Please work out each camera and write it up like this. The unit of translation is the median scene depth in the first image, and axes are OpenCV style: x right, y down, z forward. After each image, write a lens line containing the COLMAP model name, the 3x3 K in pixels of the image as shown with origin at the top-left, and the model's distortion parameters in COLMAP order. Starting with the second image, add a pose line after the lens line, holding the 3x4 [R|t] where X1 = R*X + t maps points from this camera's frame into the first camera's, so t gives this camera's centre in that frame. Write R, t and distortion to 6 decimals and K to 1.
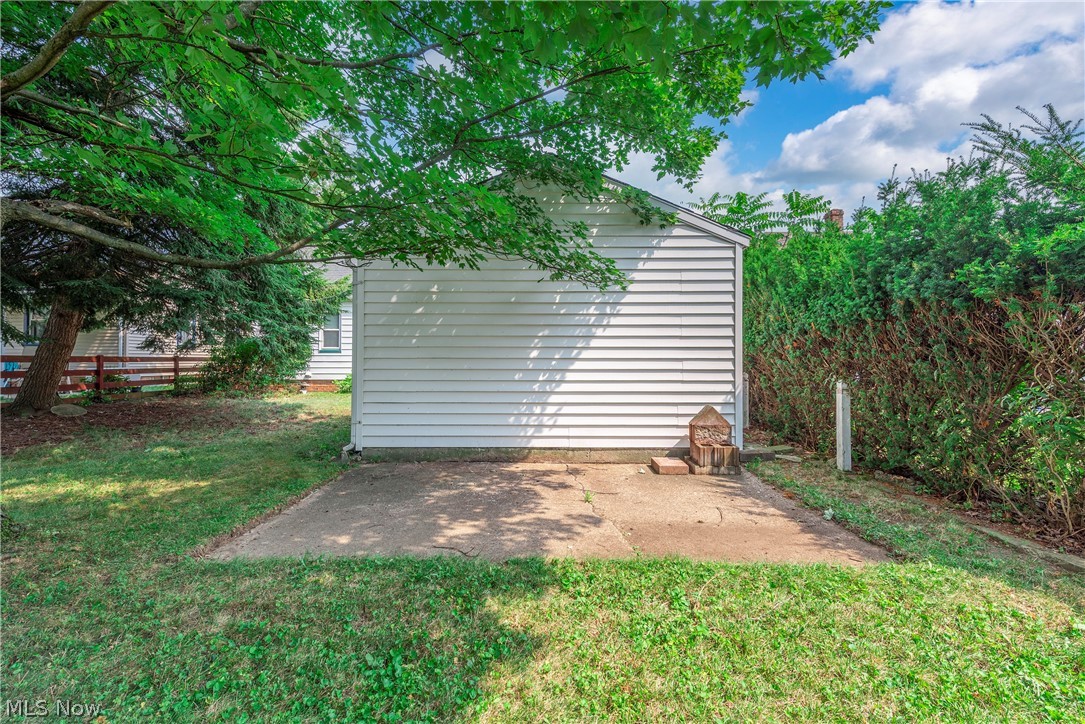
lens RADIAL K [[486.4, 0, 539.5], [0, 486.4, 355.3], [0, 0, 1]] dist [0.013121, 0.000523]
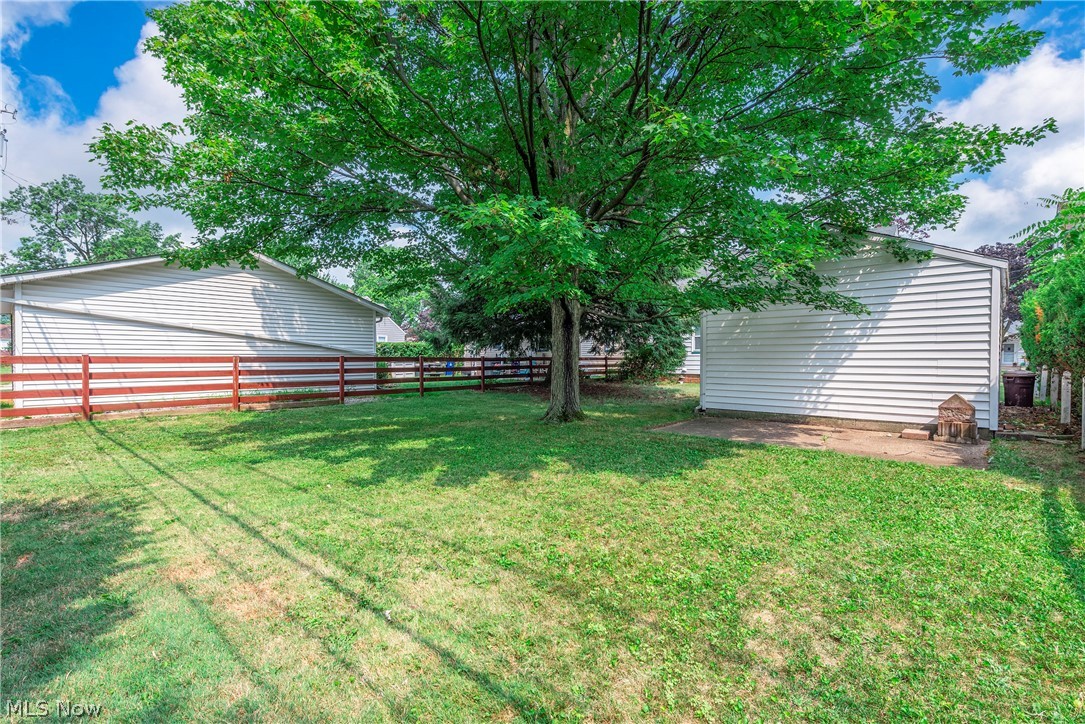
lens RADIAL K [[486.4, 0, 539.5], [0, 486.4, 355.3], [0, 0, 1]] dist [0.013121, 0.000523]
pose [[0.736276, -0.006508, -0.676650, 0.396156], [0.007919, 0.999968, -0.001001, -0.008838], [0.676635, -0.004621, 0.736305, -0.727678]]
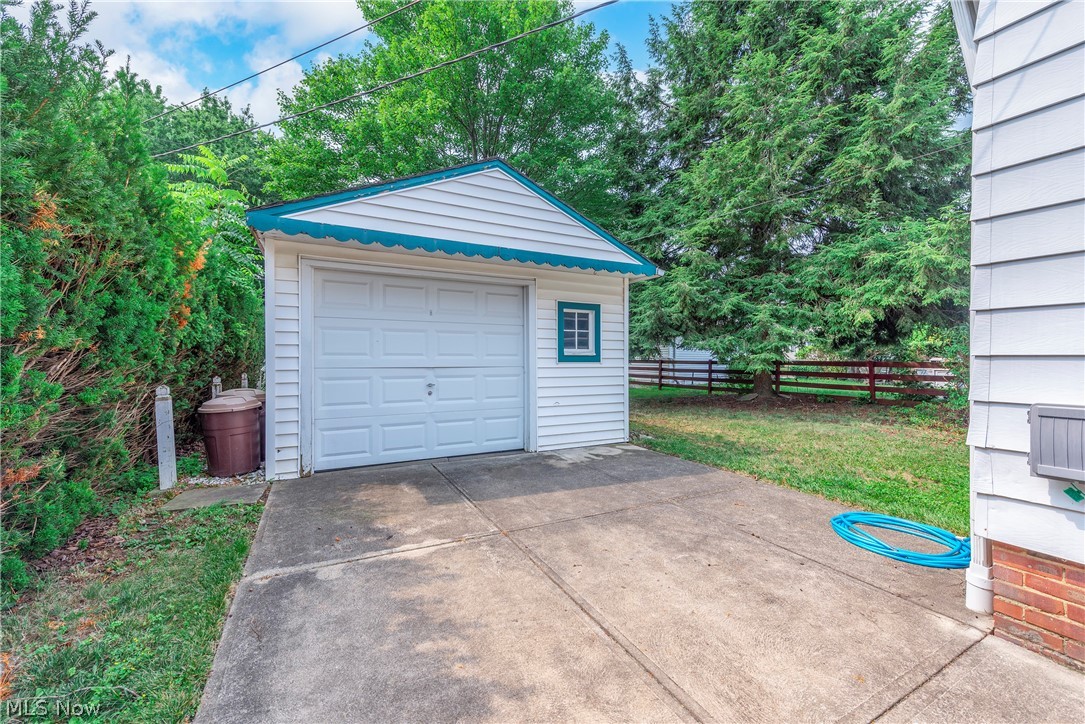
lens RADIAL K [[429.5, 0, 542.5], [0, 429.5, 362.0], [0, 0, 1]] dist [0.013709, -0.000694]
pose [[-0.879991, -0.003022, -0.474981, 0.410229], [-0.002340, 0.999995, -0.002027, 0.008720], [0.474985, -0.000672, -0.879994, 3.080056]]
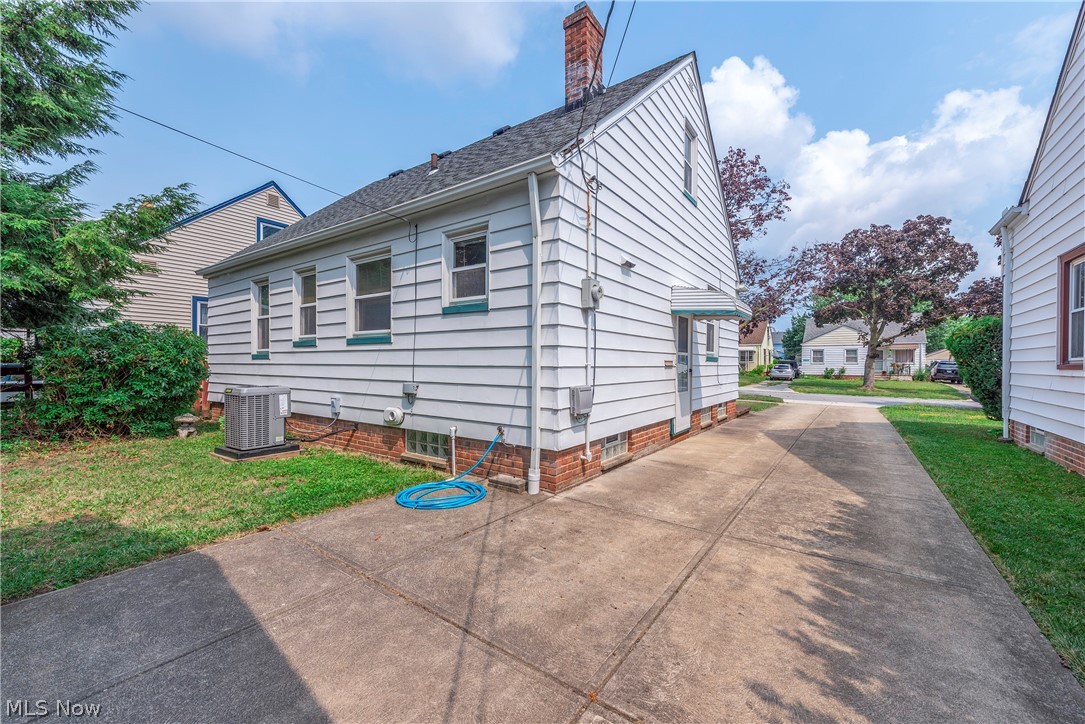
lens RADIAL K [[429.5, 0, 542.5], [0, 429.5, 362.0], [0, 0, 1]] dist [0.013709, -0.000694]
pose [[0.819378, -0.006225, -0.573220, 0.342498], [0.006387, 0.999978, -0.001730, -0.001439], [0.573218, -0.002244, 0.819400, 2.400235]]
